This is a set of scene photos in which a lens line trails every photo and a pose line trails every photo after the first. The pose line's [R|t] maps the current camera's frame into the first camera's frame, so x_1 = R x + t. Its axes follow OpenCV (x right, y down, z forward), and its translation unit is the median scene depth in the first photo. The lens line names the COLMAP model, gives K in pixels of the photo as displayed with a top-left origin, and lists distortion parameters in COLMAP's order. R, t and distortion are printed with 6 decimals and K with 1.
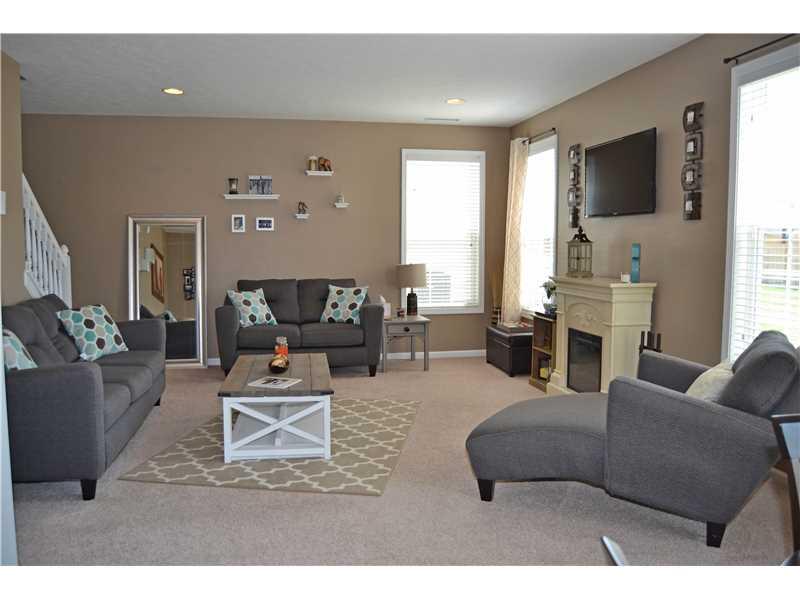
lens RADIAL K [[642.4, 0, 400.0], [0, 642.4, 300.0], [0, 0, 1]] dist [-0.083212, 0.008562]
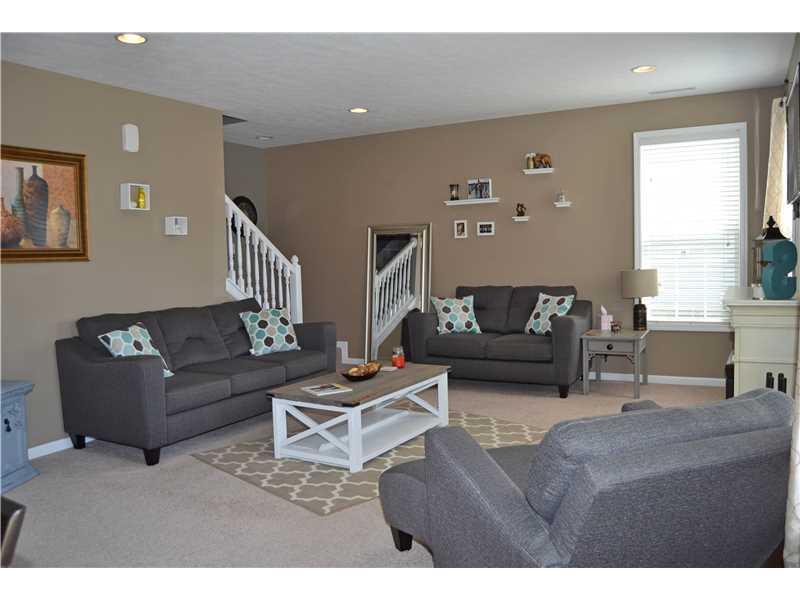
lens RADIAL K [[665.3, 0, 400.0], [0, 665.3, 300.0], [0, 0, 1]] dist [-0.085263, 0.007565]
pose [[0.769409, 0.022492, -0.638360, 0.351913], [-0.024220, 0.999688, 0.006031, -0.014851], [0.638297, 0.010821, 0.769714, 0.154181]]
